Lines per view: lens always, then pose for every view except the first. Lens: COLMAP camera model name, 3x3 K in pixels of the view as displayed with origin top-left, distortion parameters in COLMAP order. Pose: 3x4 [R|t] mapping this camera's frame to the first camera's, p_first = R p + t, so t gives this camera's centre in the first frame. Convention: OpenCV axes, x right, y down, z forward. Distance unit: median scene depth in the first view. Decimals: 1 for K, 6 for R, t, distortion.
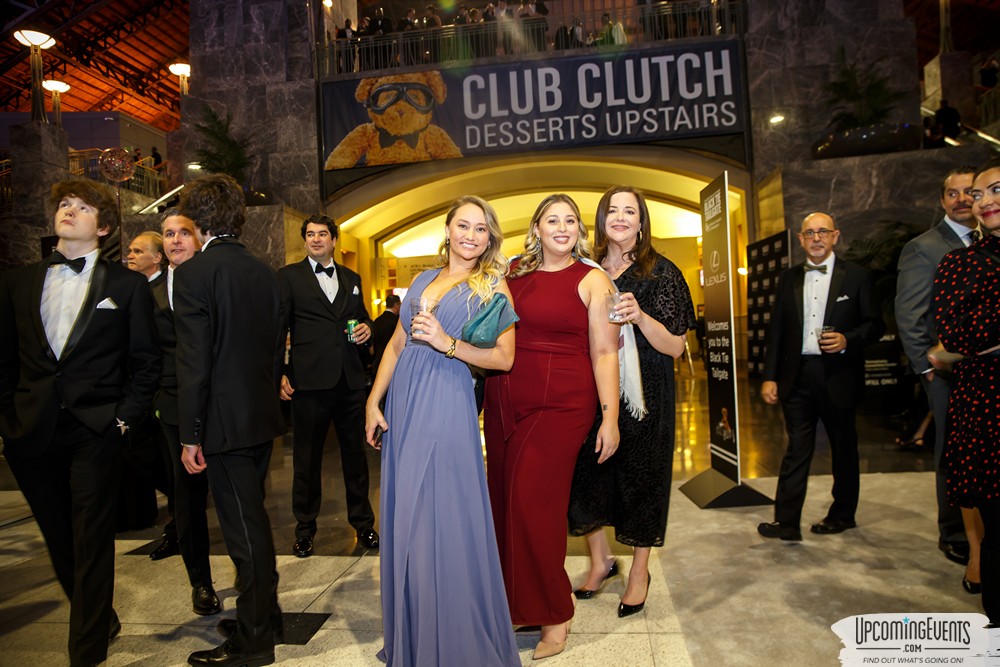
lens RADIAL K [[720.6, 0, 477.2], [0, 720.6, 340.0], [0, 0, 1]] dist [-0.078764, 0.022836]
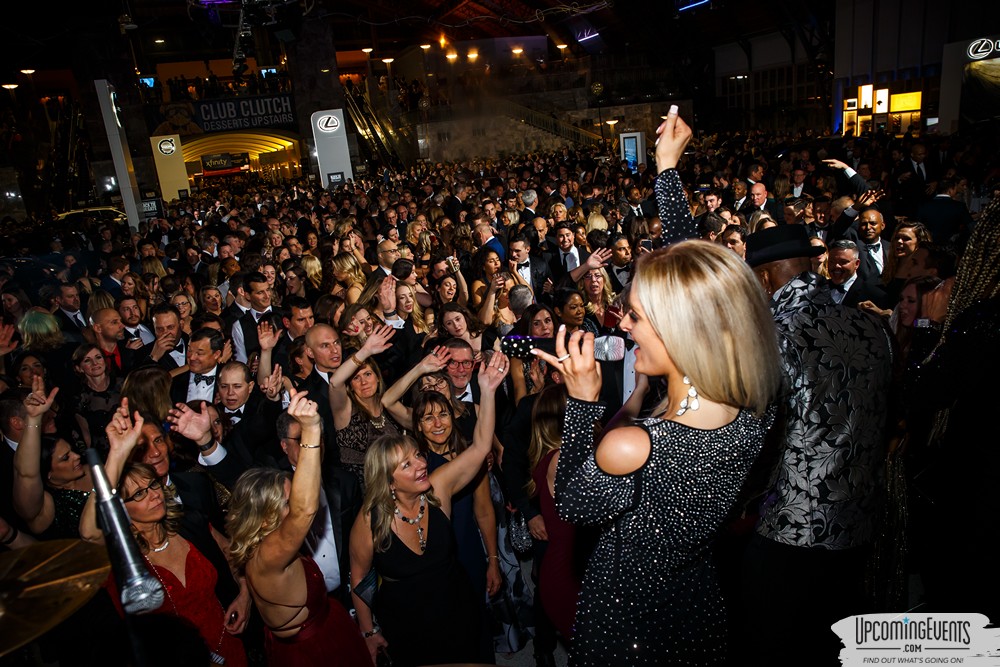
lens RADIAL K [[692.3, 0, 499.0], [0, 692.3, 336.0], [0, 0, 1]] dist [-0.082485, 0.036534]
pose [[0.853685, -0.178336, 0.489304, -0.511810], [0.056005, 0.965530, 0.254195, -0.090252], [-0.517770, -0.189599, 0.834246, -2.185476]]
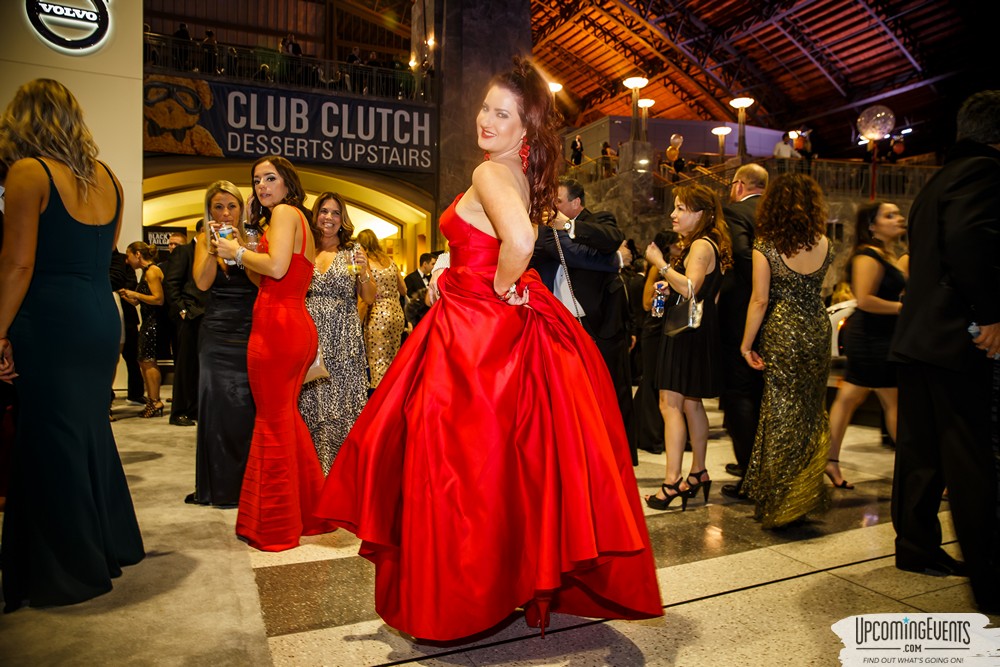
lens RADIAL K [[692.3, 0, 506.0], [0, 692.3, 340.8], [0, 0, 1]] dist [-0.082485, 0.036534]
pose [[0.839608, 0.035210, 0.542051, -0.237873], [-0.053864, 0.998375, 0.018579, 0.012308], [-0.540516, -0.044796, 0.840140, -0.257975]]
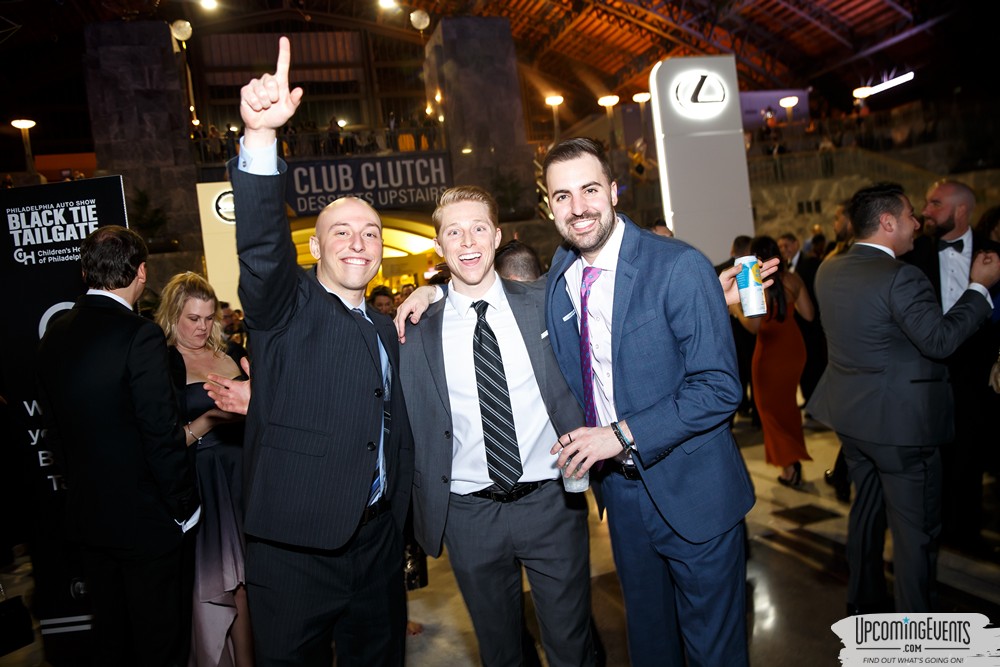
lens RADIAL K [[815.4, 0, 501.0], [0, 815.4, 331.2], [0, 0, 1]] dist [-0.037703, -0.030452]
pose [[0.908001, -0.070223, 0.413040, -0.400604], [0.061480, 0.997514, 0.034438, -0.020016], [-0.414432, -0.005876, 0.910061, -0.970119]]
